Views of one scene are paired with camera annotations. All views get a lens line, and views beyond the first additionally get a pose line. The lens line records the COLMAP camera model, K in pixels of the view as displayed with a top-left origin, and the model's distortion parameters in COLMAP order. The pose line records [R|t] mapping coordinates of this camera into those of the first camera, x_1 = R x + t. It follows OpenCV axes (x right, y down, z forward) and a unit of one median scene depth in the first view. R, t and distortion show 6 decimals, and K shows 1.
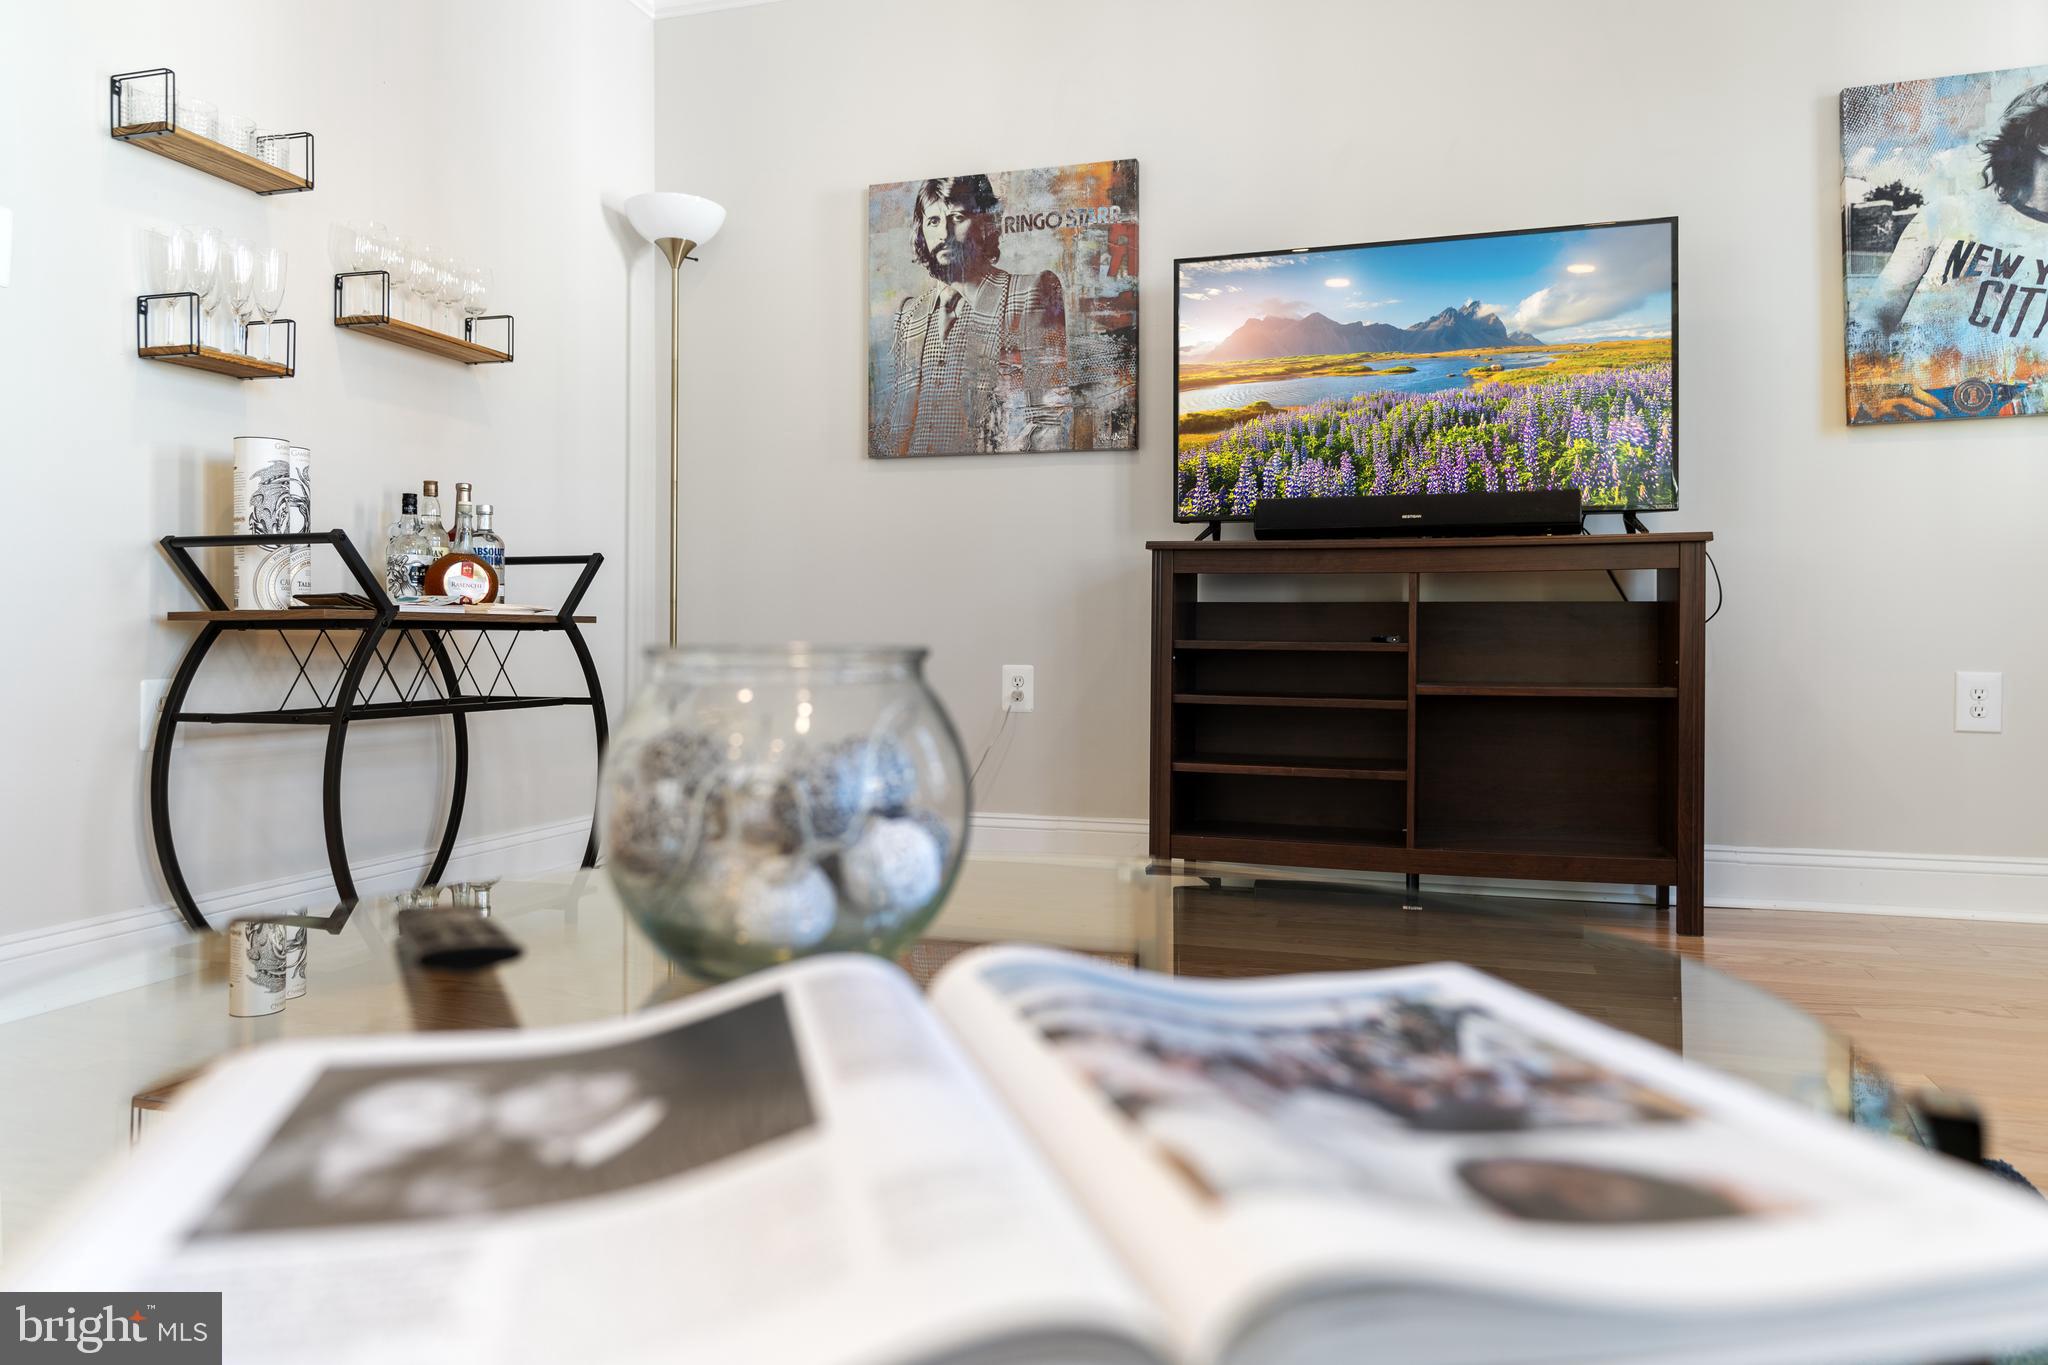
lens RADIAL K [[1385.1, 0, 1008.8], [0, 1385.1, 629.1], [0, 0, 1]] dist [0.001824, 0.003986]
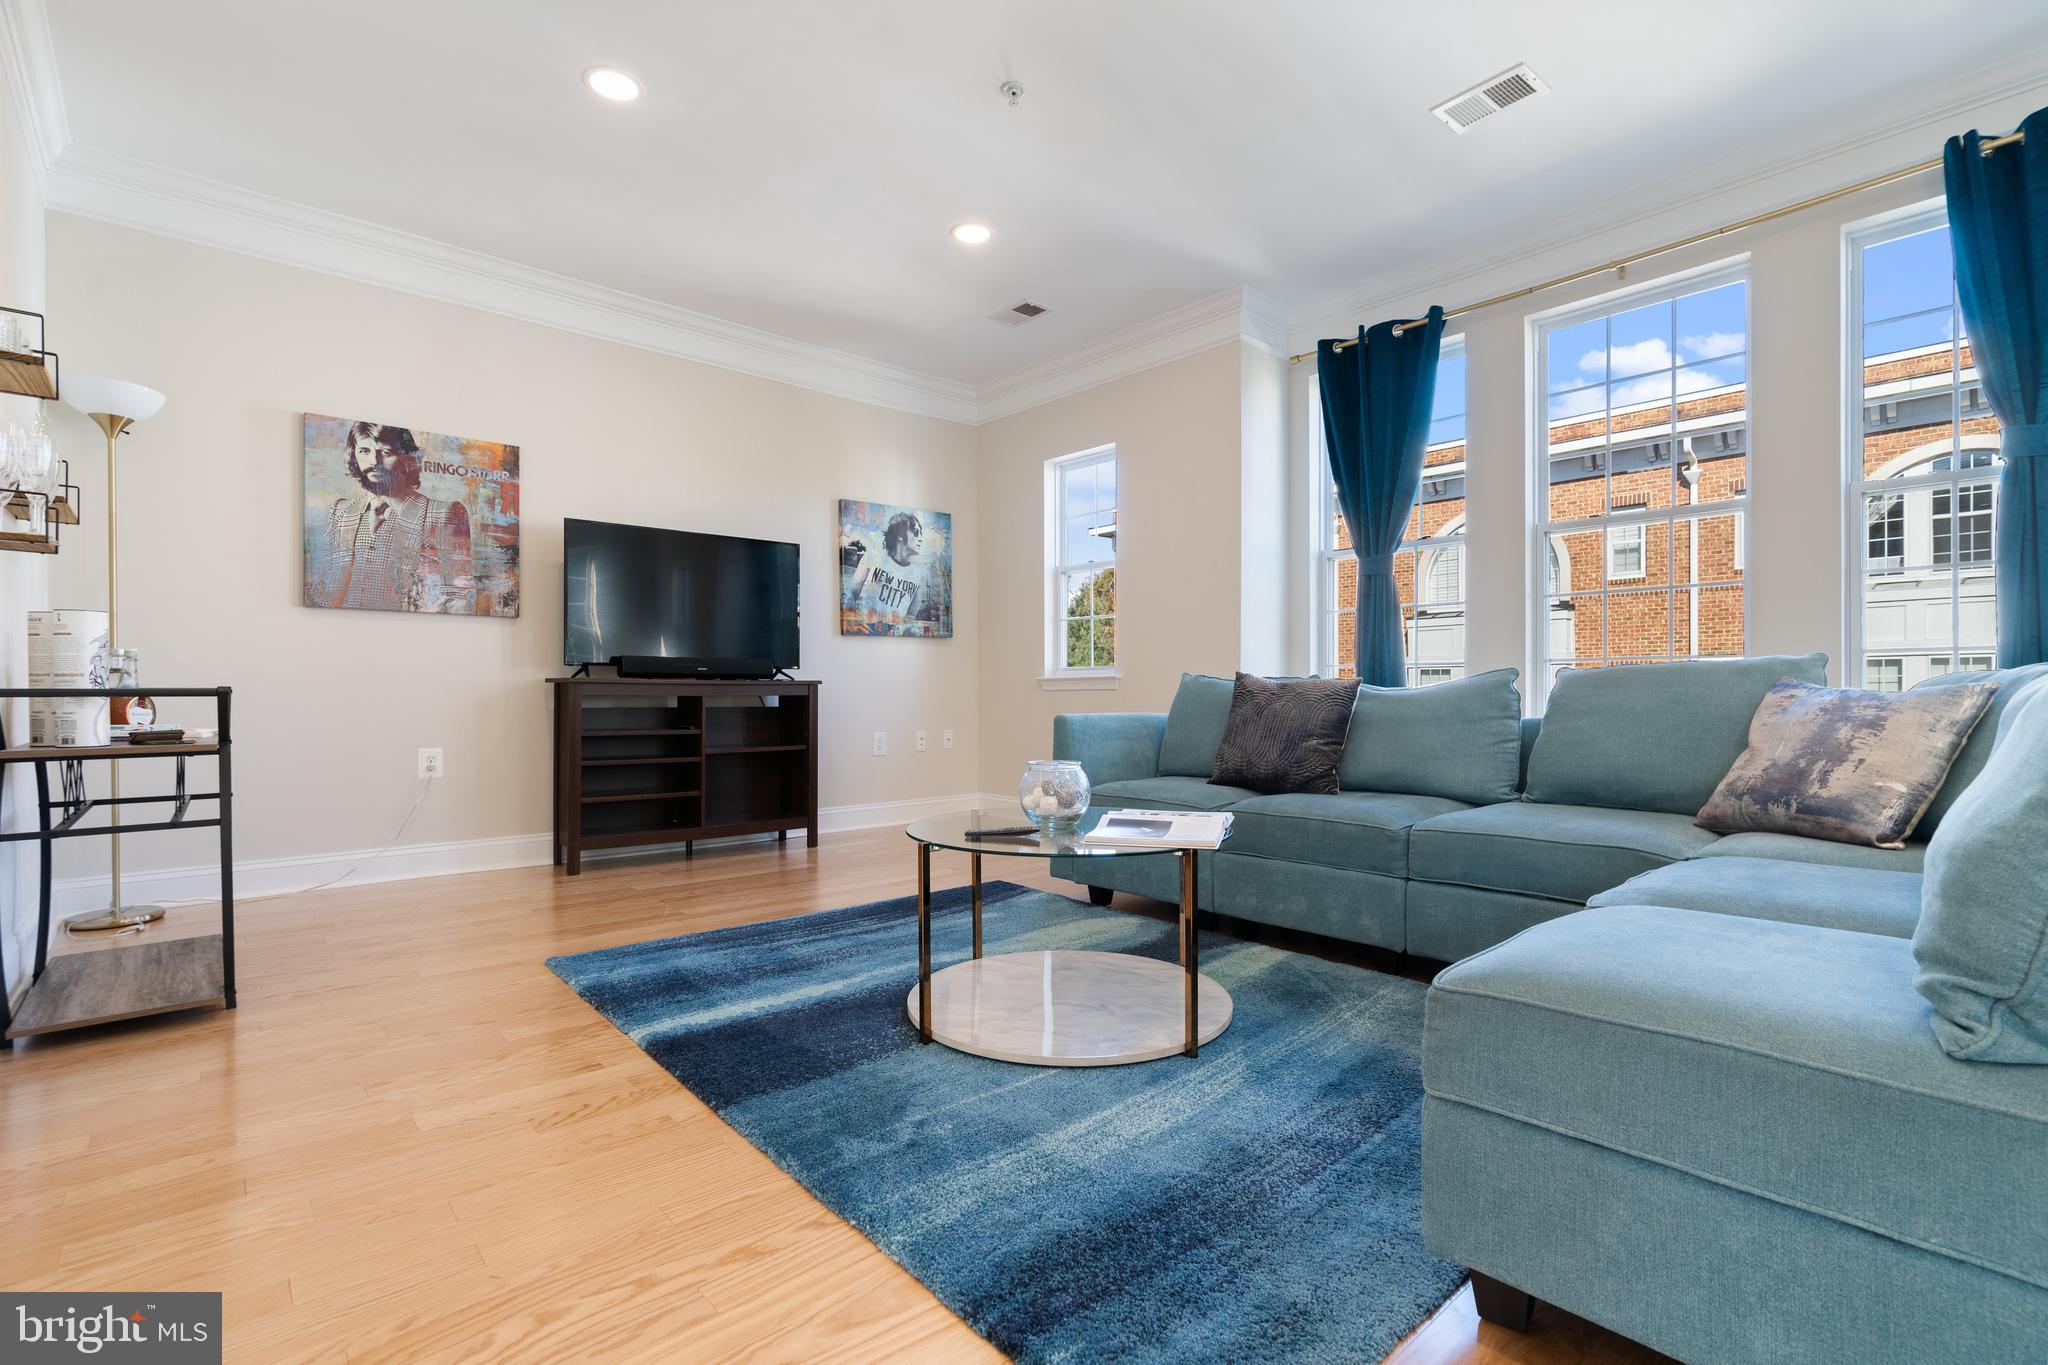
lens RADIAL K [[938.6, 0, 1025.1], [0, 938.6, 689.4], [0, 0, 1]] dist [-0.008747, 0.003781]
pose [[0.515376, -0.001760, 0.856962, -0.640930], [-0.006147, 0.999965, 0.005750, -0.058807], [-0.856942, -0.008231, 0.515347, -0.140544]]
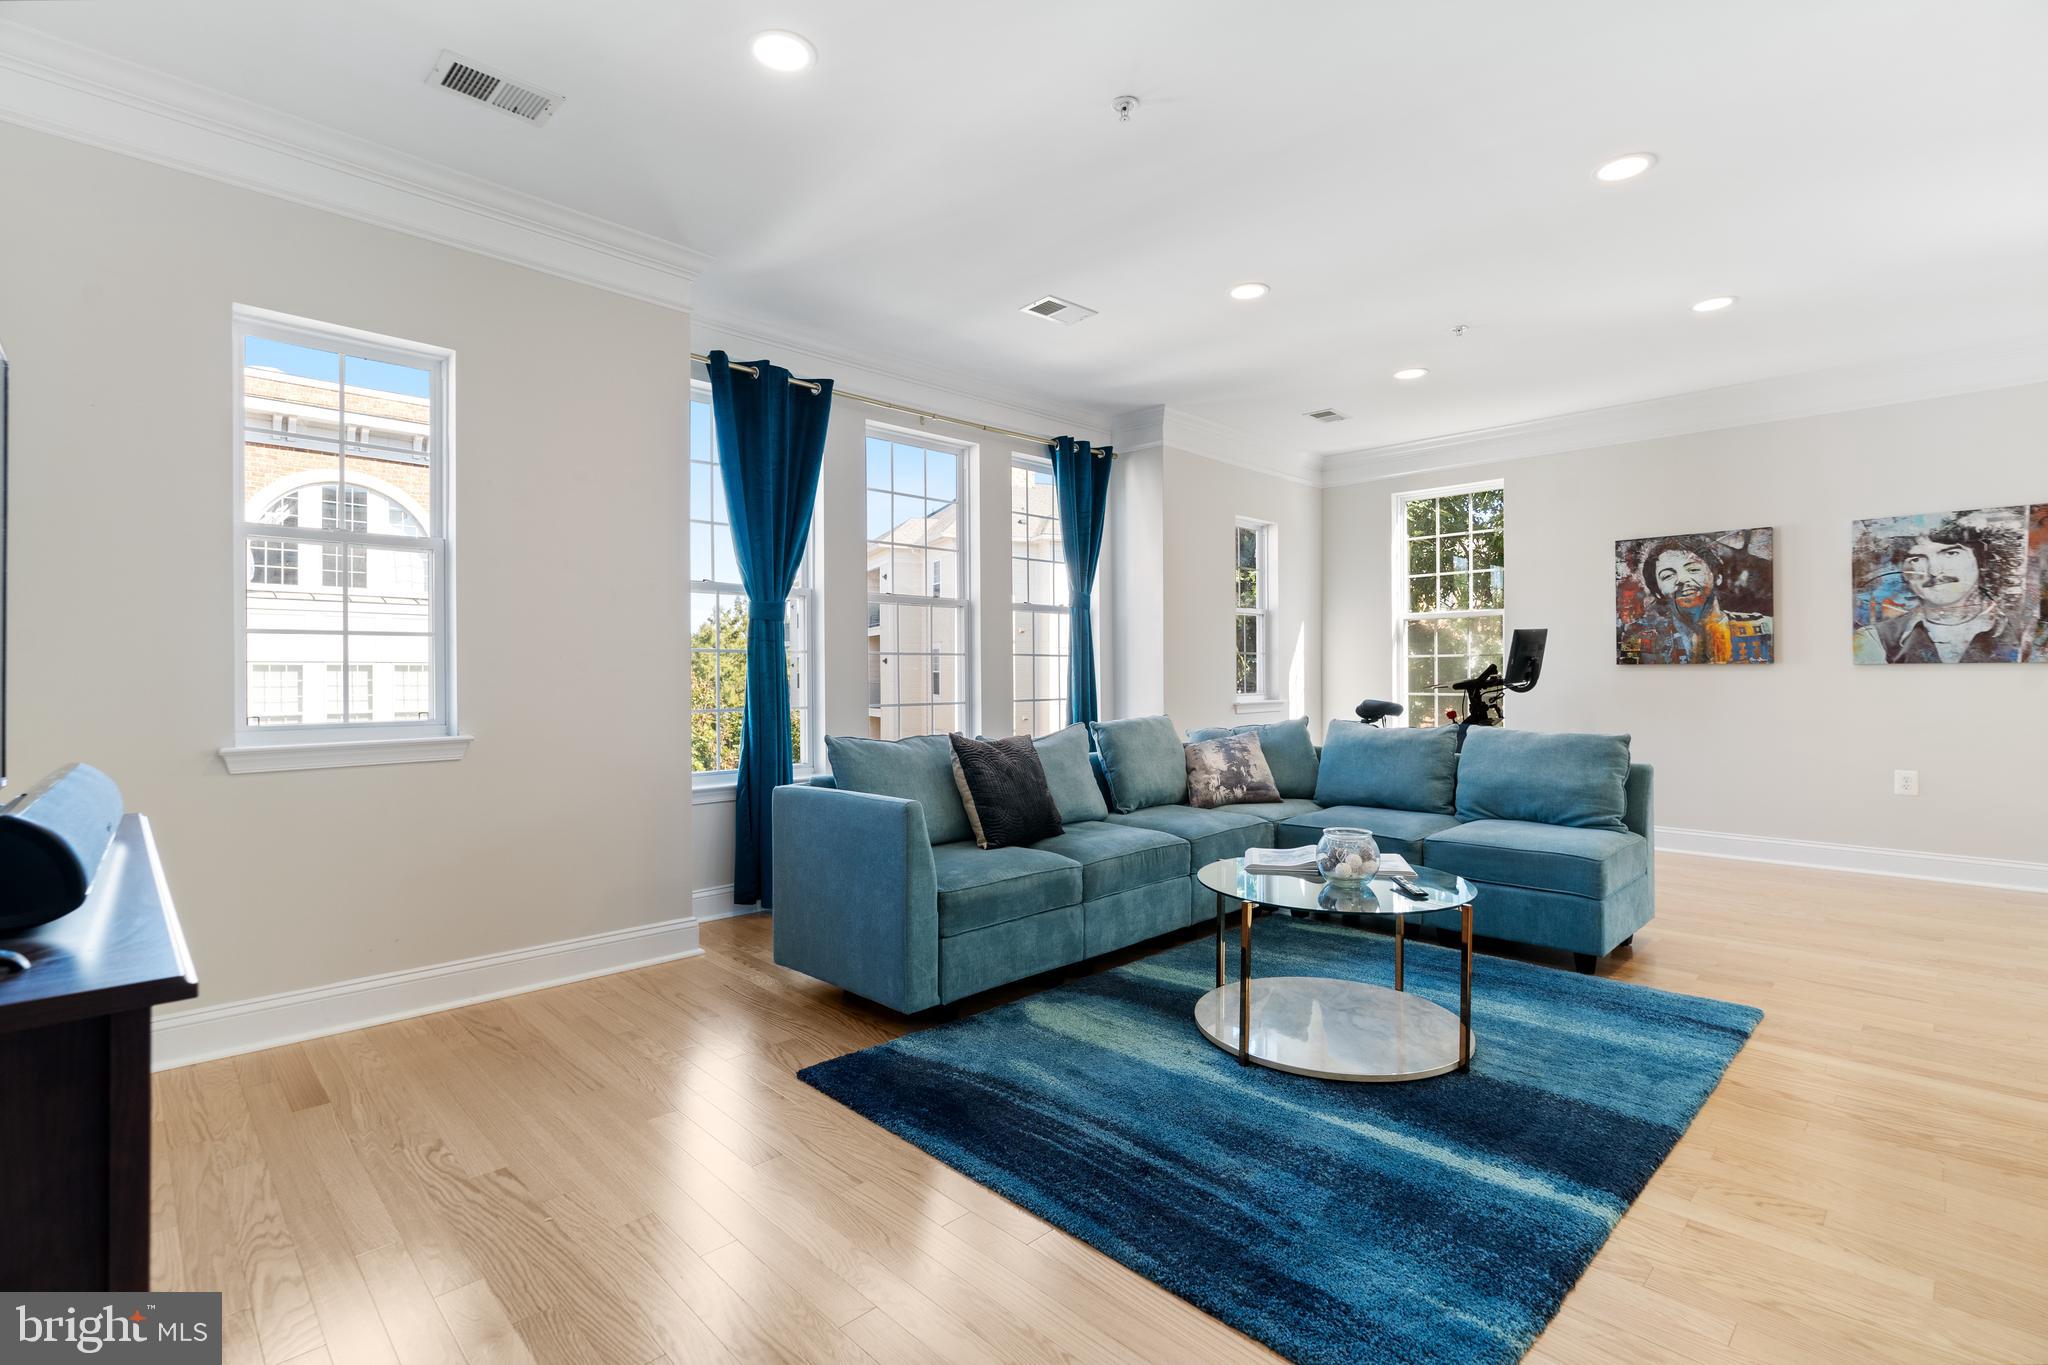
lens RADIAL K [[938.6, 0, 1024.8], [0, 938.6, 678.6], [0, 0, 1]] dist [-0.008747, 0.003781]
pose [[-0.884132, -0.002320, 0.467231, -0.167894], [-0.004877, 0.999979, -0.004262, -0.130952], [-0.467212, -0.006047, -0.884125, 1.094599]]
